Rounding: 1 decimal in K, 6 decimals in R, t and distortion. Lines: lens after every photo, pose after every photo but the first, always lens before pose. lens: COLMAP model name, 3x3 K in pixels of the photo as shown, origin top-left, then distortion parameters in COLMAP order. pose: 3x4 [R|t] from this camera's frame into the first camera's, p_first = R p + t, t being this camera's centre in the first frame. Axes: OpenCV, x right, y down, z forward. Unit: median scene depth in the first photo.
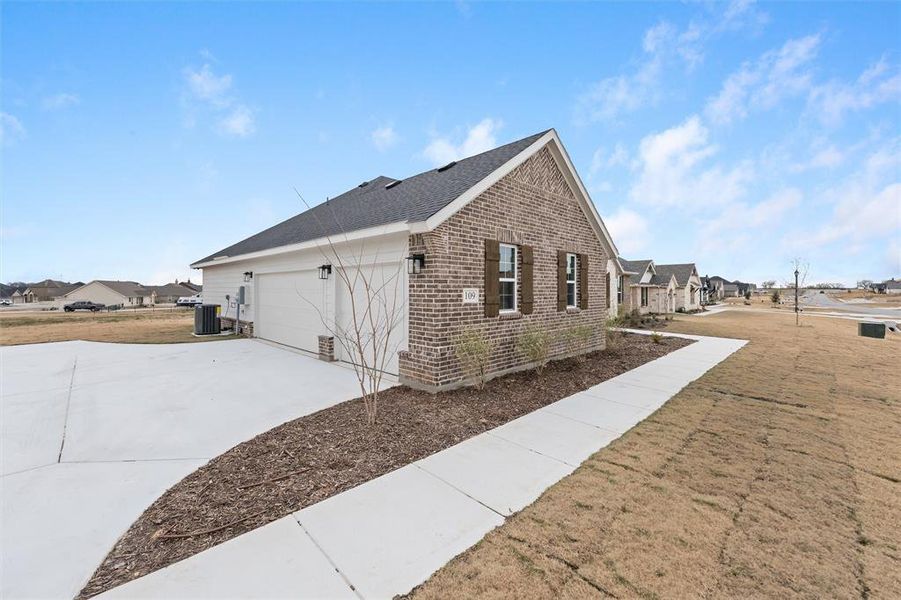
lens RADIAL K [[370.1, 0, 457.1], [0, 370.1, 282.7], [0, 0, 1]] dist [-0.002843, -0.000120]
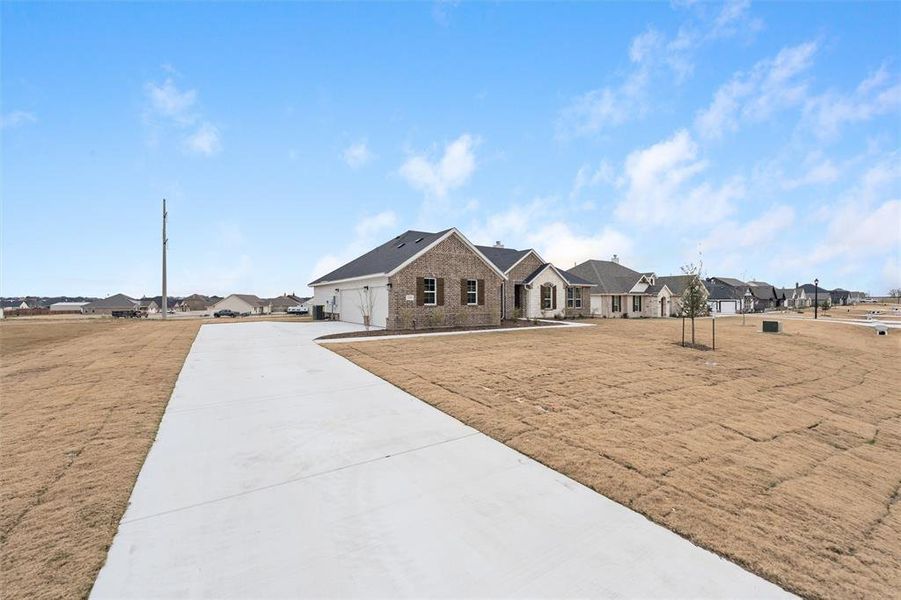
lens RADIAL K [[370.1, 0, 449.8], [0, 370.1, 294.0], [0, 0, 1]] dist [-0.002843, -0.000120]
pose [[0.976013, -0.009037, -0.217524, 0.173923], [0.008992, 0.999959, -0.001200, 0.002415], [0.217526, -0.000785, 0.976054, -0.306343]]
